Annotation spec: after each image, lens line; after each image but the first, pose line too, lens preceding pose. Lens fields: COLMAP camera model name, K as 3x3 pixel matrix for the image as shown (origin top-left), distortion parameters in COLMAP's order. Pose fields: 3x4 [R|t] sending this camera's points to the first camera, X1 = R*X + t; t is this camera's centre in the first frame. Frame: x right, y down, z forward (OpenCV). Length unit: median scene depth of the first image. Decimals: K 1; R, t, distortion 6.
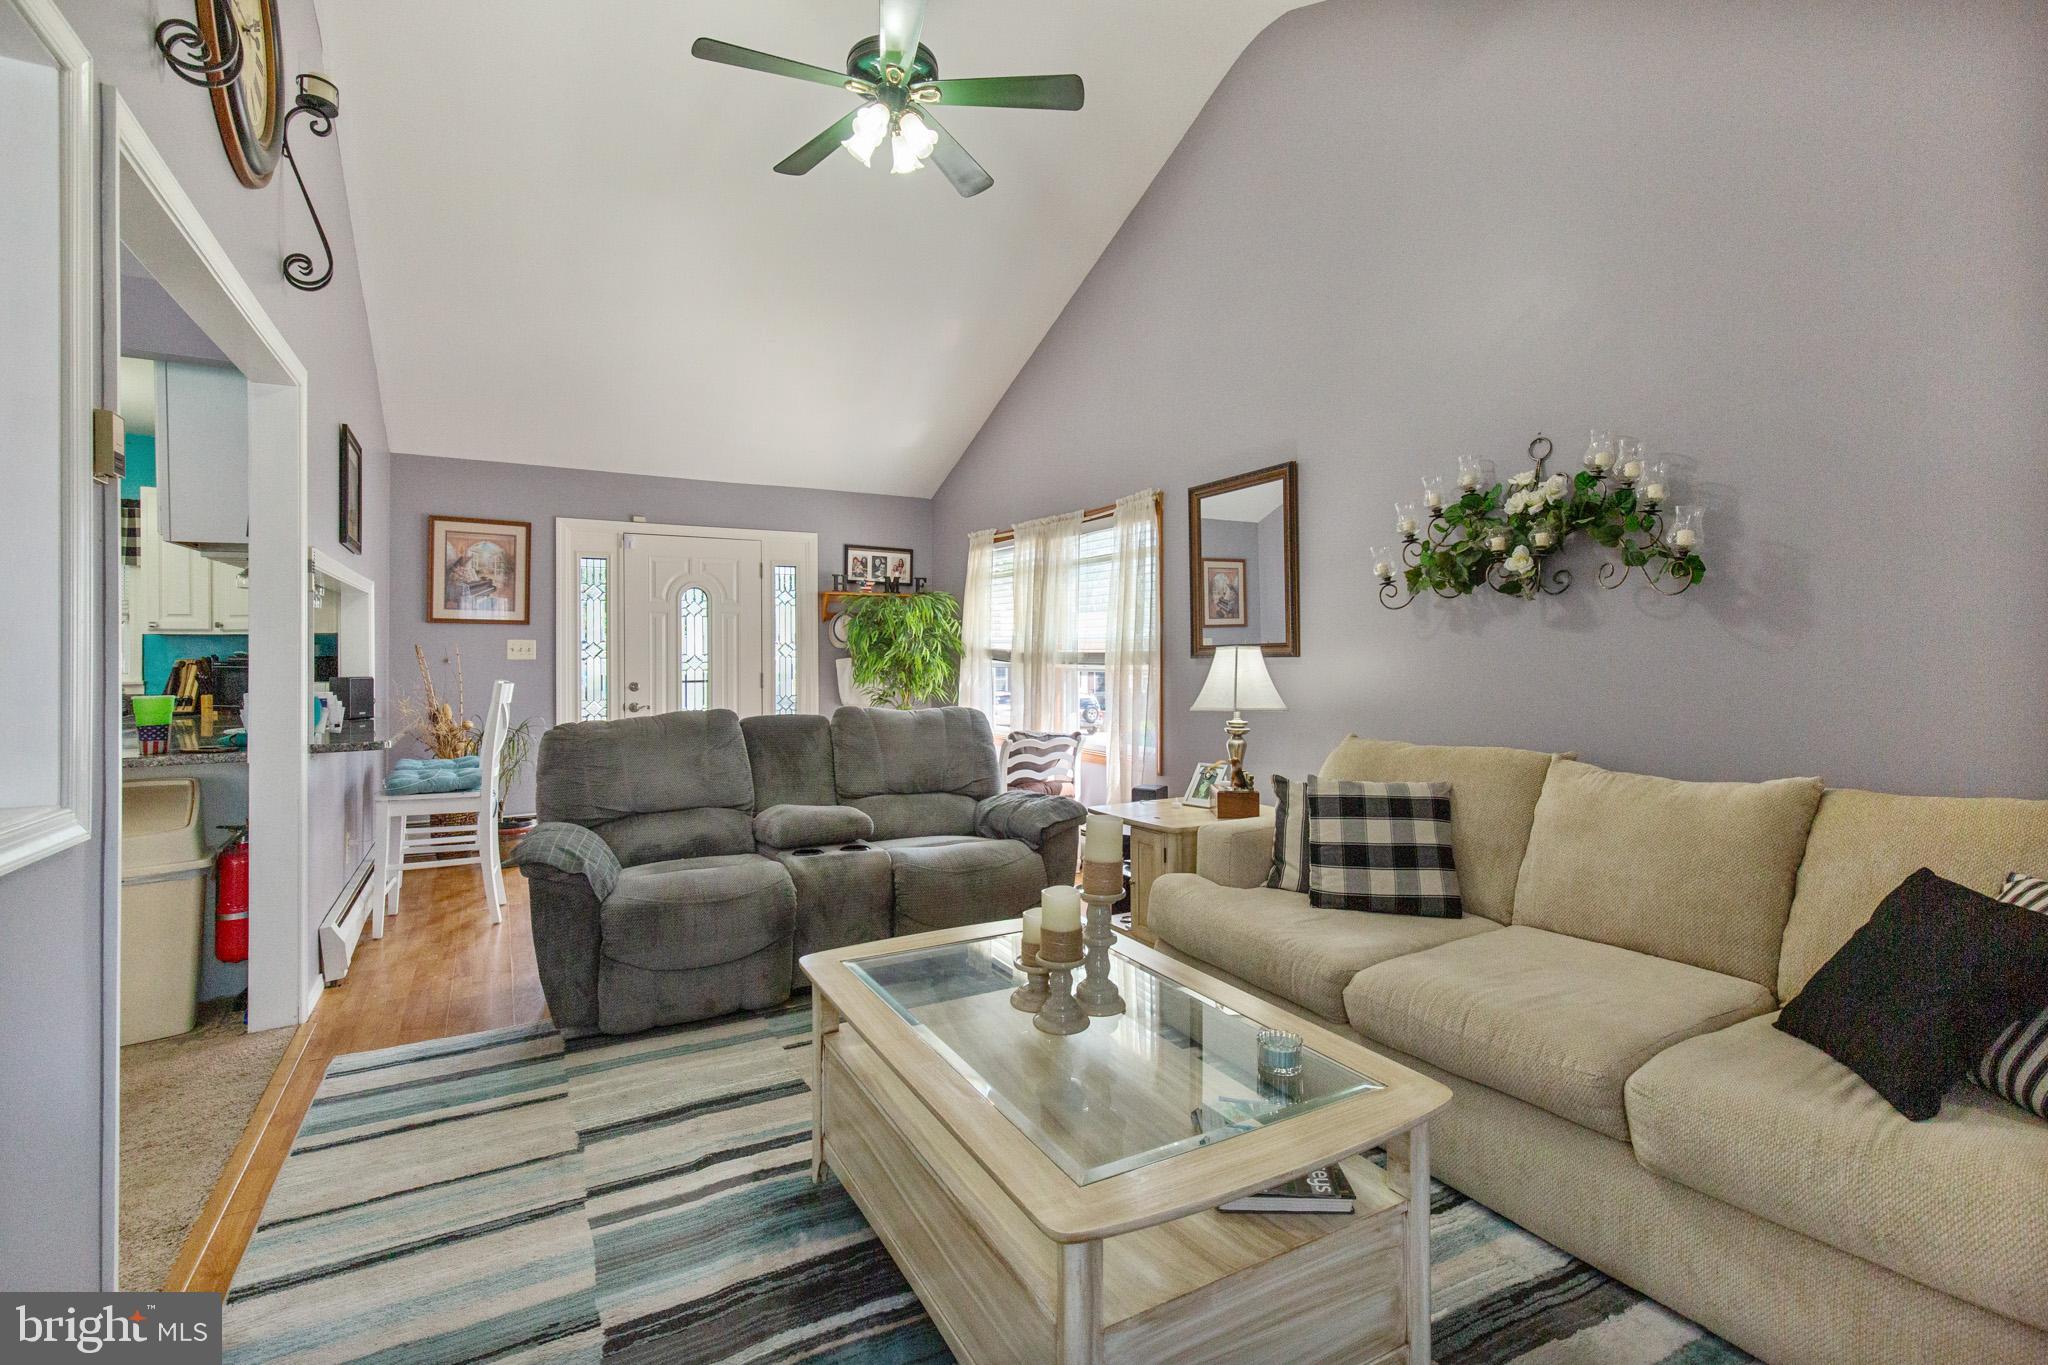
lens RADIAL K [[931.9, 0, 1023.7], [0, 931.9, 651.0], [0, 0, 1]] dist [0.000428, 0.000030]
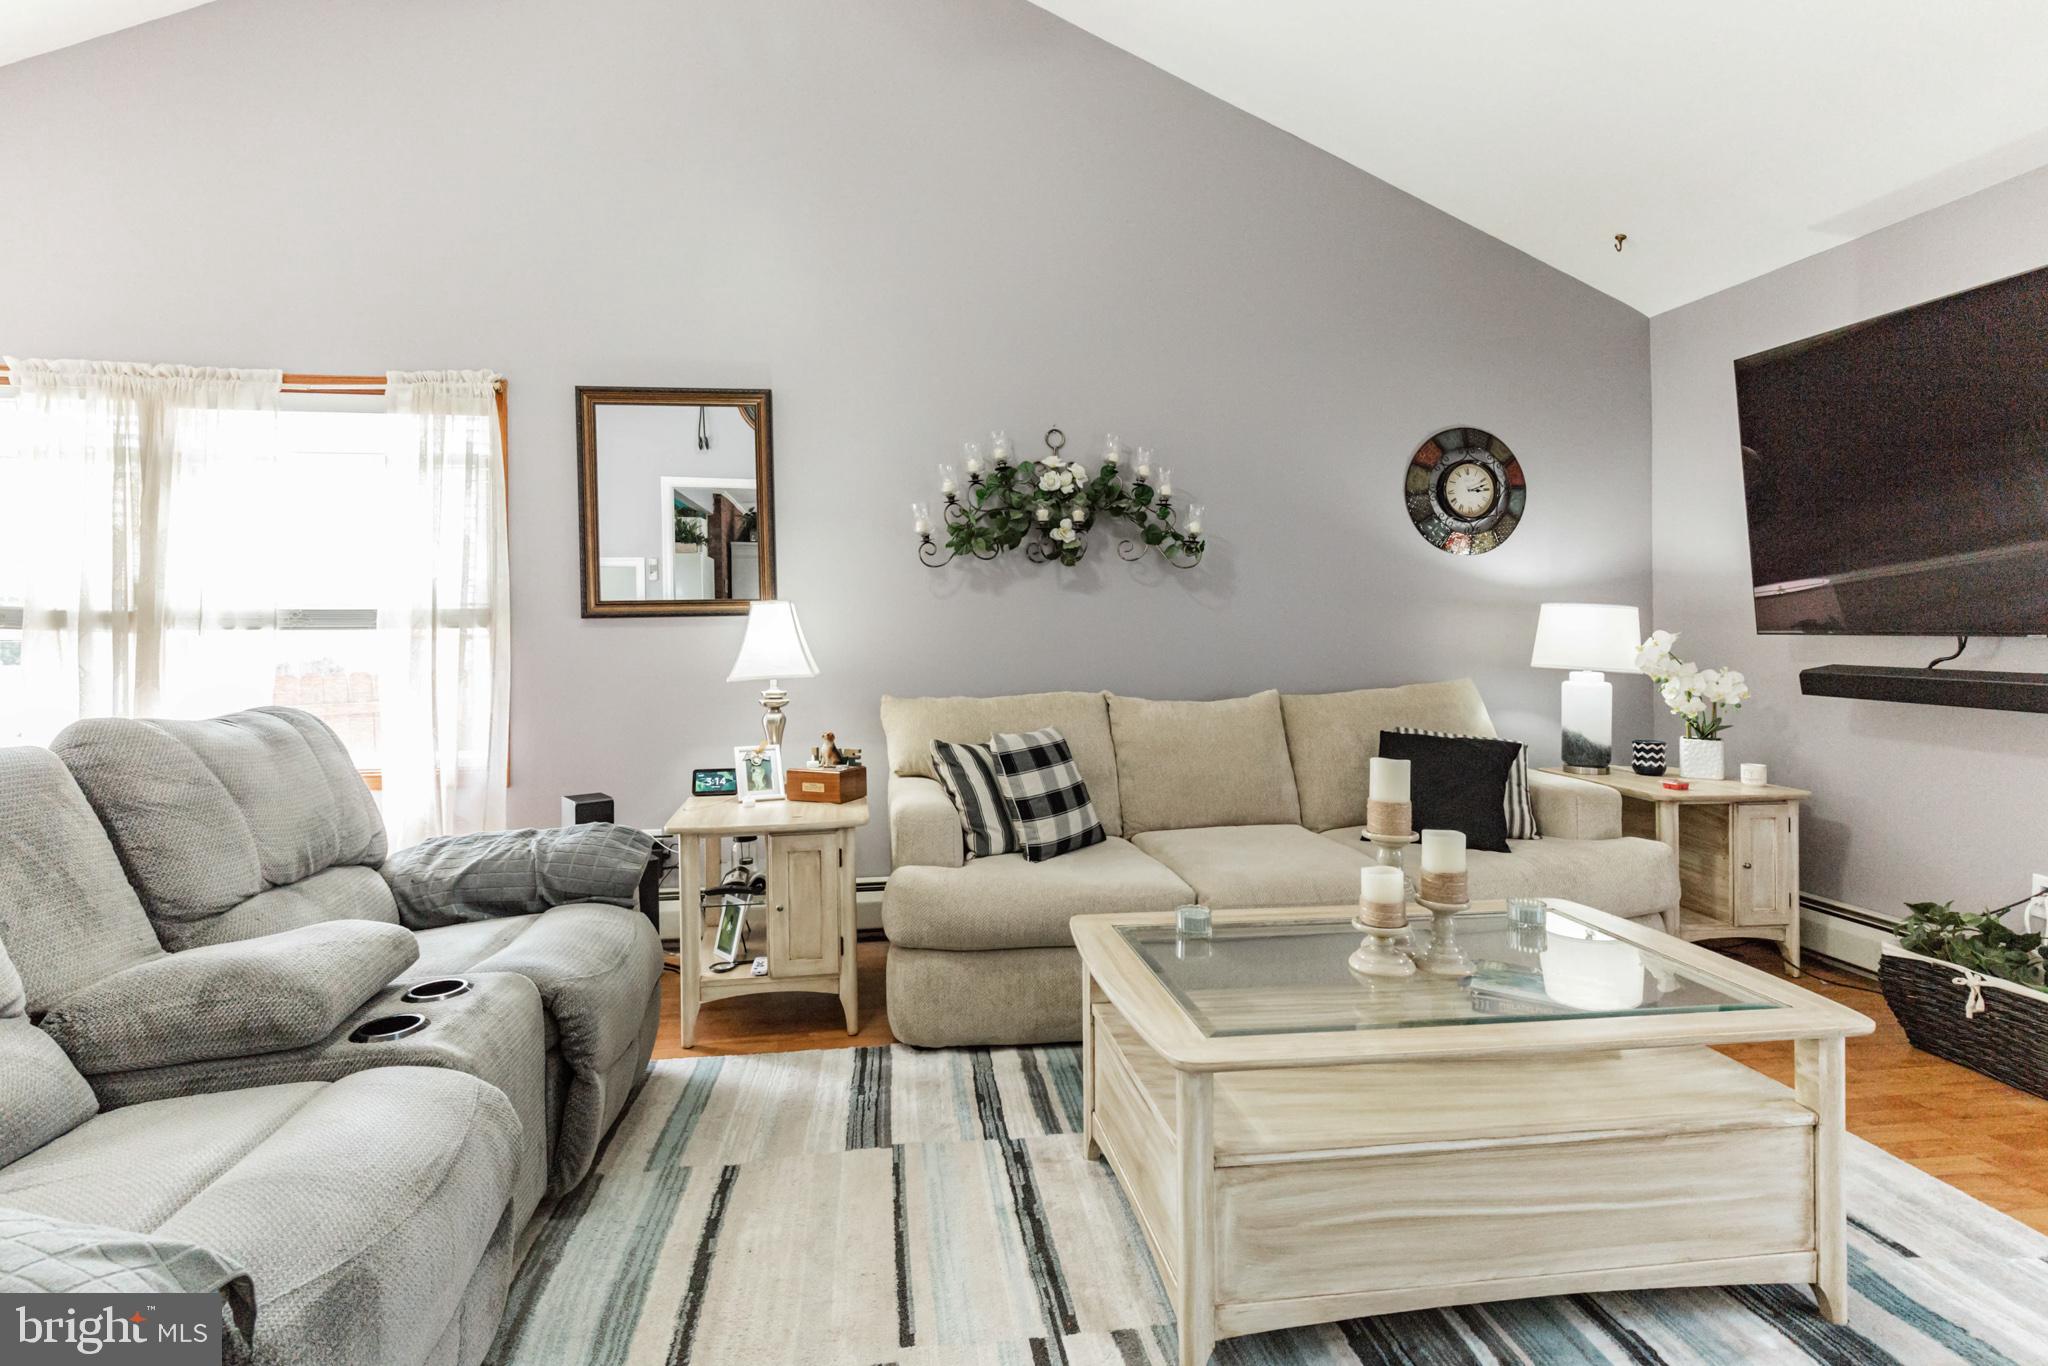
lens RADIAL K [[996.3, 0, 1013.3], [0, 996.3, 623.8], [0, 0, 1]] dist [0.000332, 0.000036]
pose [[0.364130, -0.004417, 0.931337, -0.613842], [-0.001665, 0.999984, 0.005393, 0.011506], [-0.931346, -0.003515, 0.364117, 0.560182]]
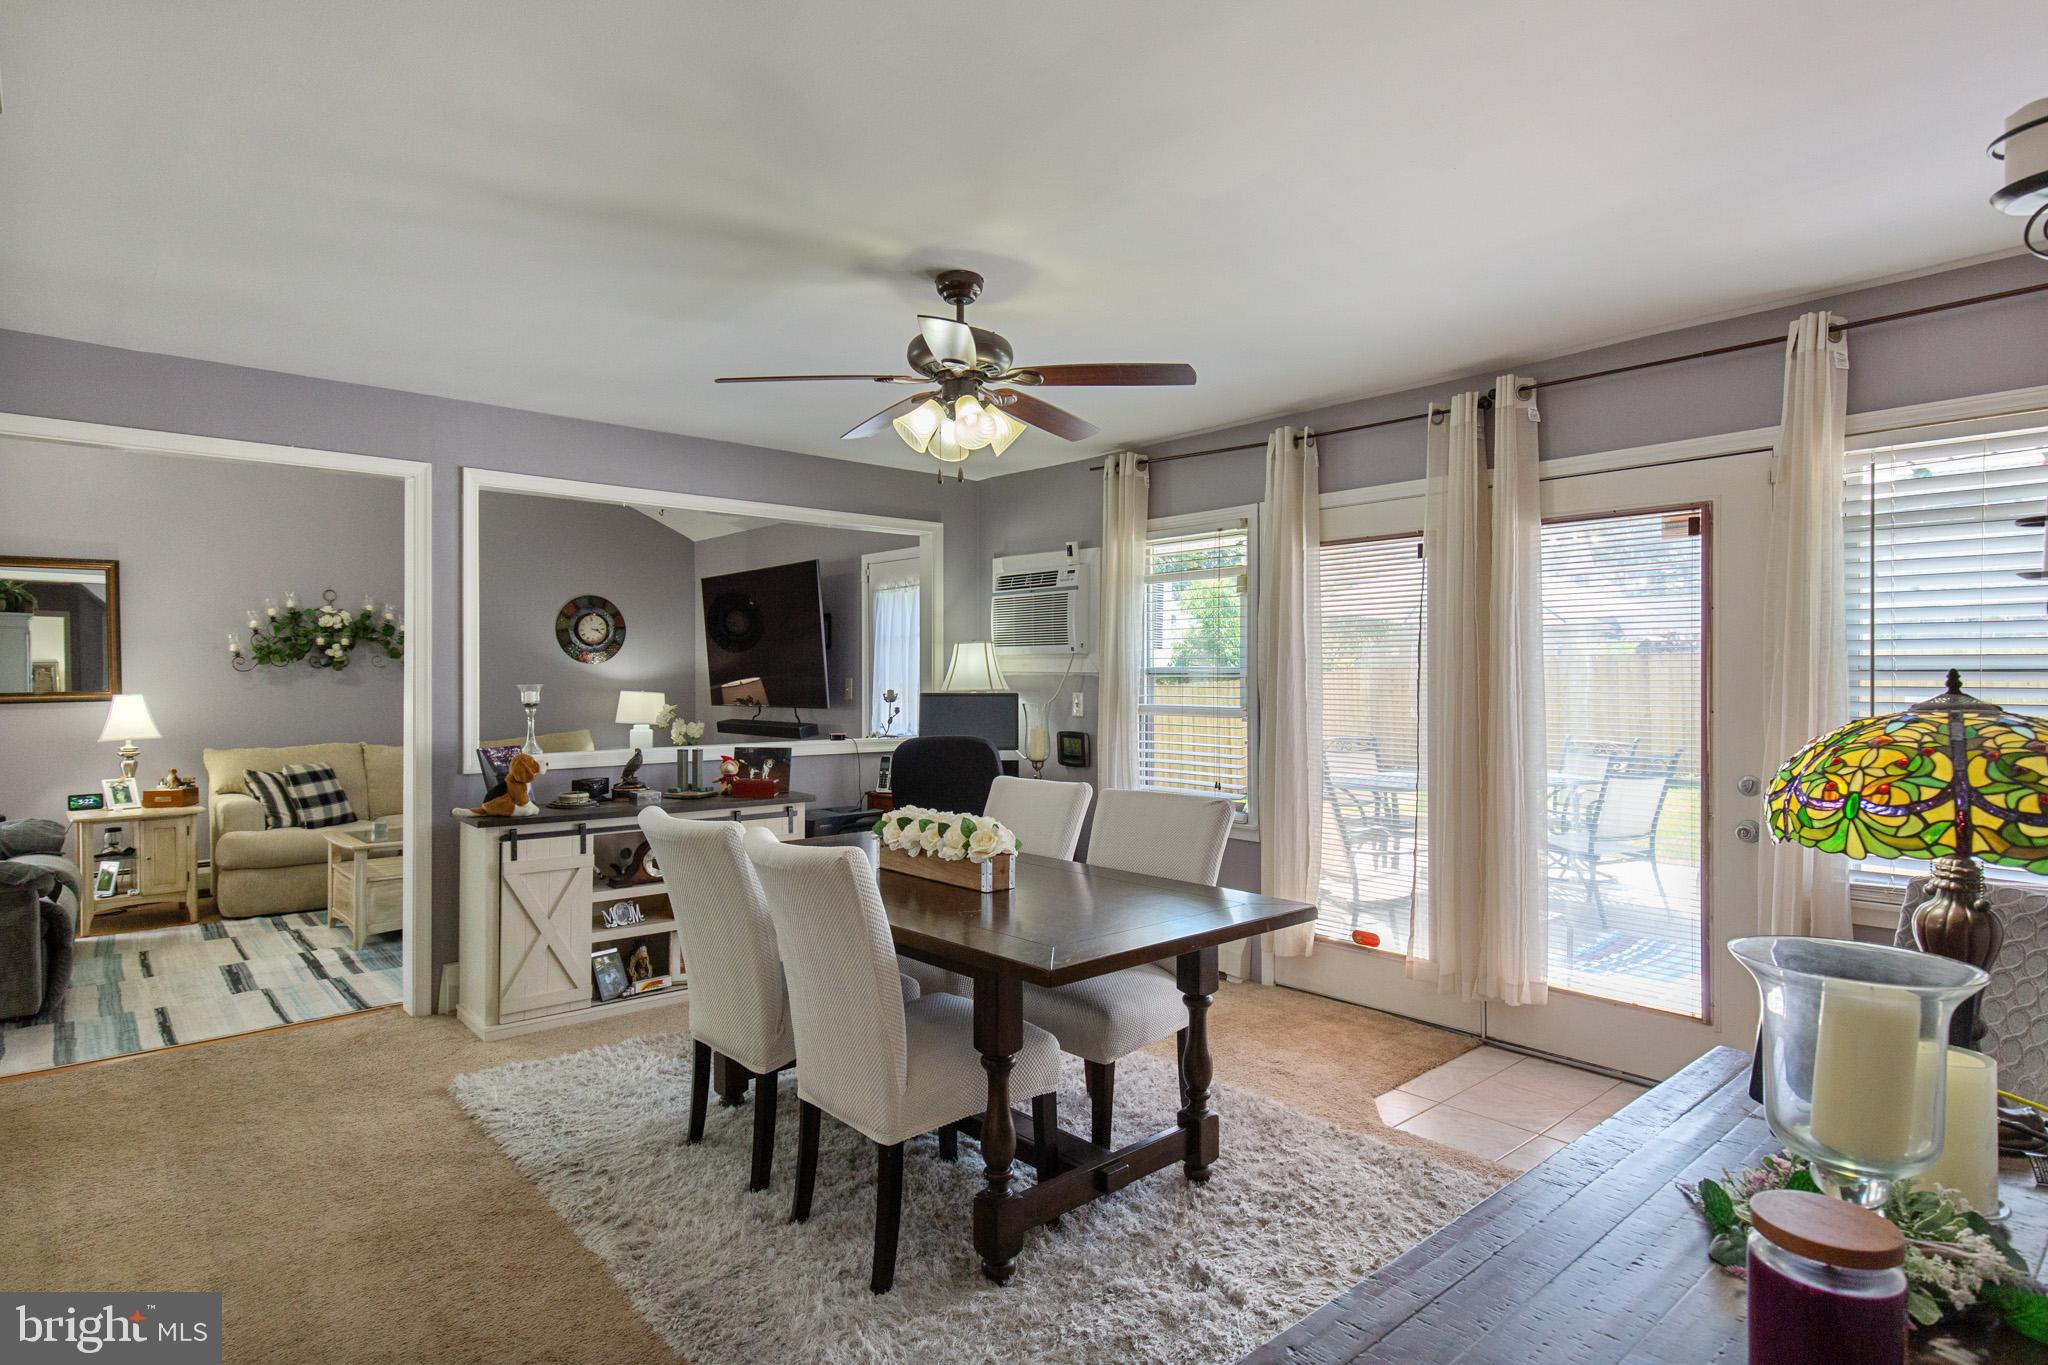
lens RADIAL K [[1081.3, 0, 1020.0], [0, 1081.3, 664.8], [0, 0, 1]] dist [-0.000375, -0.000400]
pose [[-0.202149, 0.010273, 0.979301, -1.943203], [-0.002751, 0.999935, -0.011057, -0.041765], [-0.979351, -0.004929, -0.202108, 0.008232]]
